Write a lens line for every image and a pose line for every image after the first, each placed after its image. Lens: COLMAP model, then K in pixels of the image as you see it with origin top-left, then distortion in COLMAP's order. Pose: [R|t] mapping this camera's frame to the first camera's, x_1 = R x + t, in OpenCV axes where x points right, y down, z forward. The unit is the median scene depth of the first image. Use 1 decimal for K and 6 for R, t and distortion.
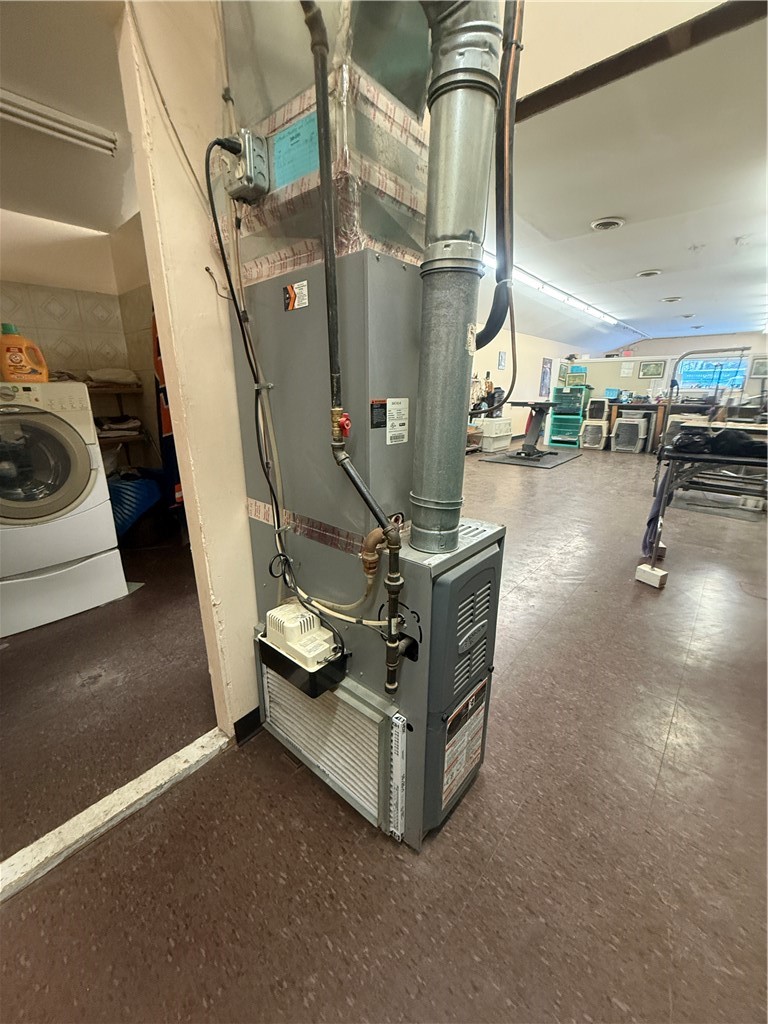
lens RADIAL K [[406.3, 0, 386.7], [0, 406.3, 510.4], [0, 0, 1]] dist [-0.000601, -0.000147]
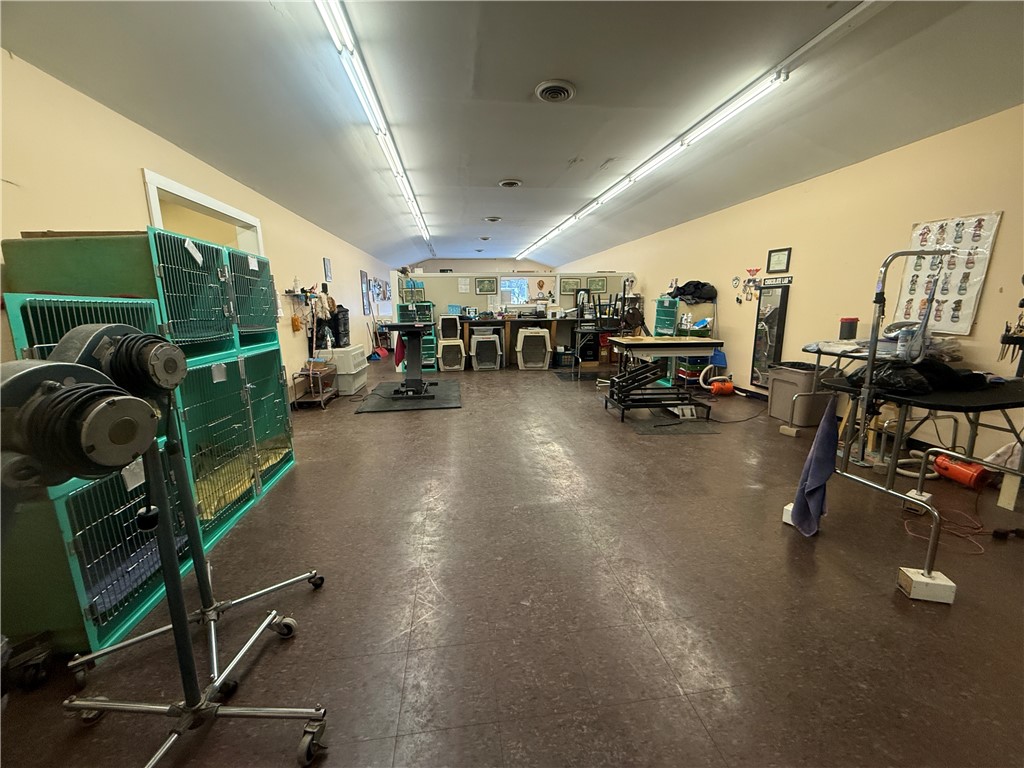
lens RADIAL K [[406.3, 0, 510.6], [0, 406.3, 385.3], [0, 0, 1]] dist [-0.000601, -0.000147]
pose [[0.667217, -0.156900, 0.728151, -0.072205], [0.226693, 0.973964, 0.002144, -0.098384], [-0.709530, 0.163636, 0.685413, 0.316419]]
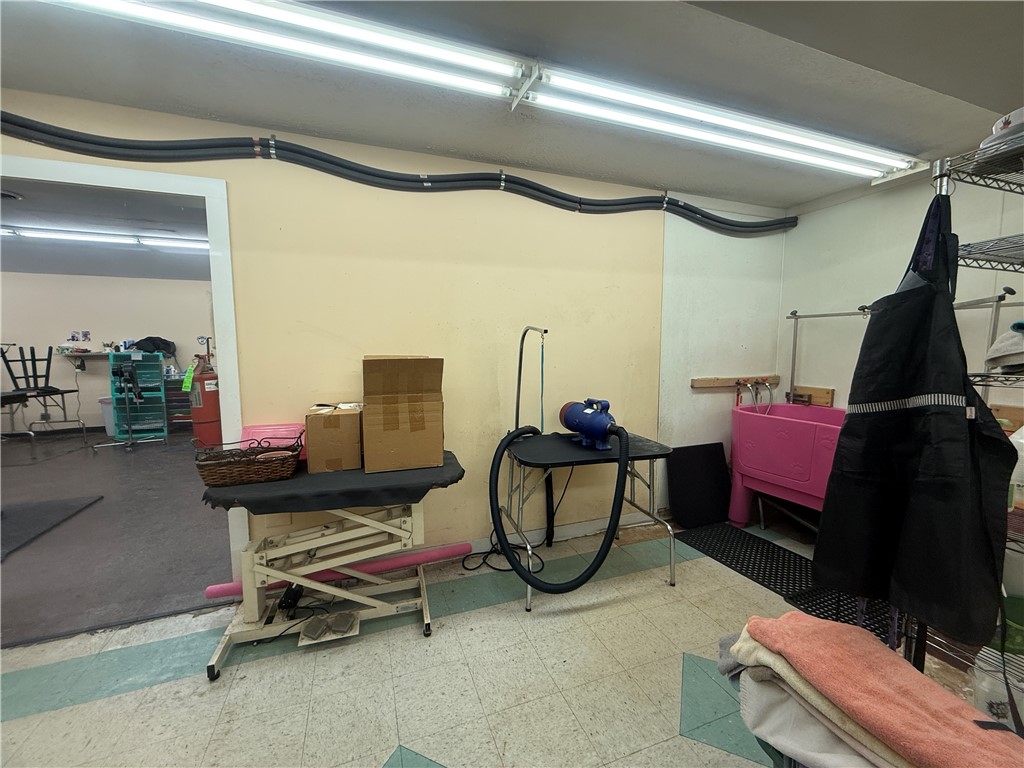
lens RADIAL K [[406.3, 0, 507.6], [0, 406.3, 384.2], [0, 0, 1]] dist [-0.000601, -0.000147]
pose [[-0.871115, -0.041820, 0.489295, -0.291100], [0.143824, 0.930952, 0.335625, -0.286323], [-0.469545, 0.362740, -0.804951, 0.901471]]
